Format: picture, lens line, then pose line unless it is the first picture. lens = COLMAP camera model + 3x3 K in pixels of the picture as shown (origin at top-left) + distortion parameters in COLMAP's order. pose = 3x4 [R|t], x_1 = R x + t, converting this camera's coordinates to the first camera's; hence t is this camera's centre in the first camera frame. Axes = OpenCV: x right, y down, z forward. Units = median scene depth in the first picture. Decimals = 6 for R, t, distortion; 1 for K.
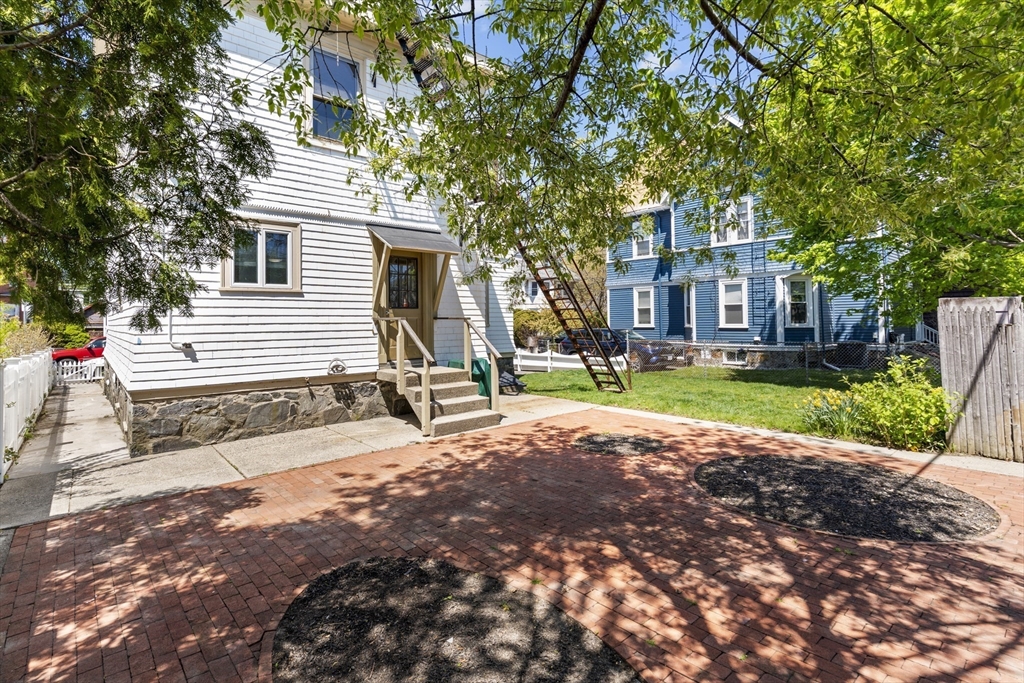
lens RADIAL K [[485.0, 0, 517.5], [0, 485.0, 331.6], [0, 0, 1]] dist [0.002030, -0.000922]
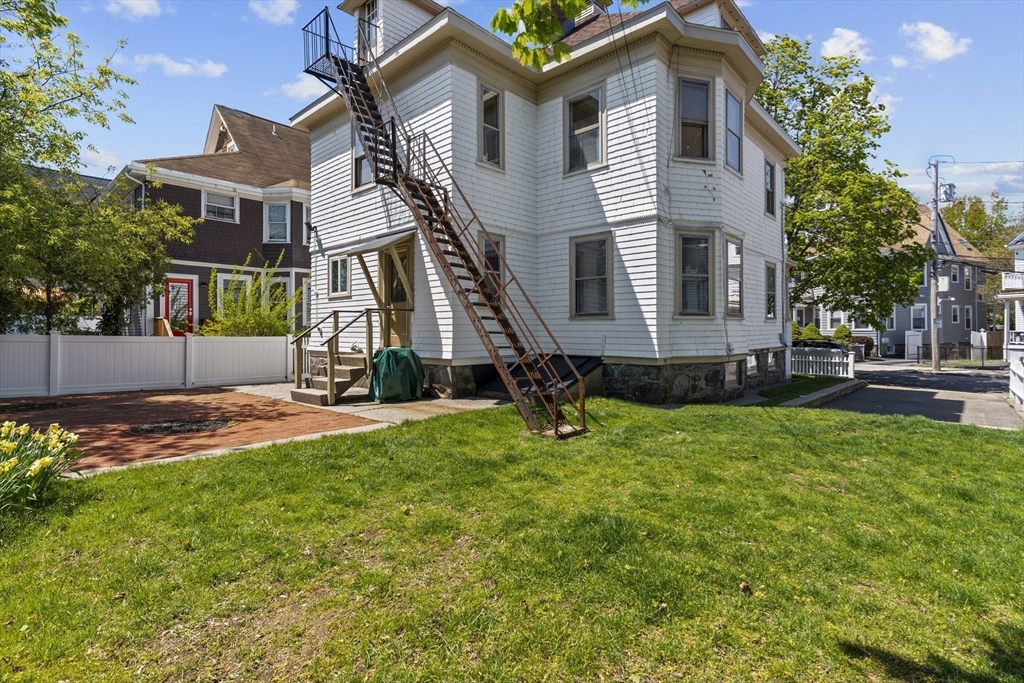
lens RADIAL K [[485.0, 0, 514.1], [0, 485.0, 332.6], [0, 0, 1]] dist [0.002030, -0.000922]
pose [[0.109232, 0.016176, -0.993885, 1.181657], [-0.017049, 0.999751, 0.014398, 0.003032], [0.993870, 0.015372, 0.109480, 1.437239]]
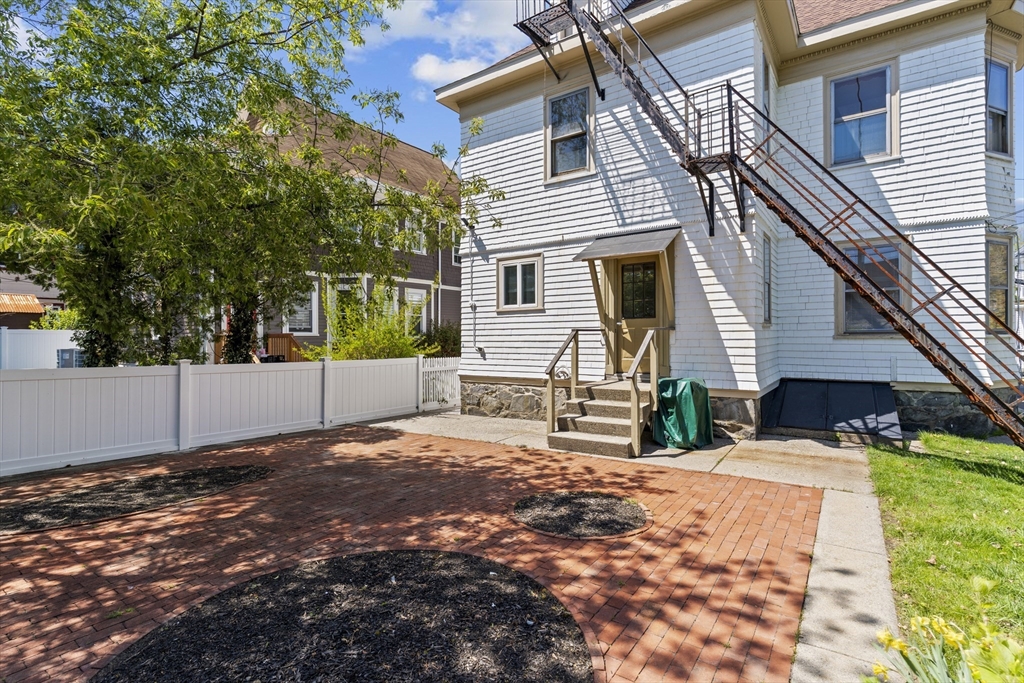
lens RADIAL K [[485.0, 0, 514.8], [0, 485.0, 340.0], [0, 0, 1]] dist [0.002030, -0.000922]
pose [[0.236242, 0.016085, -0.971561, 0.775995], [-0.011268, 0.999841, 0.013814, -0.020693], [0.971629, 0.007684, 0.236385, 0.690103]]
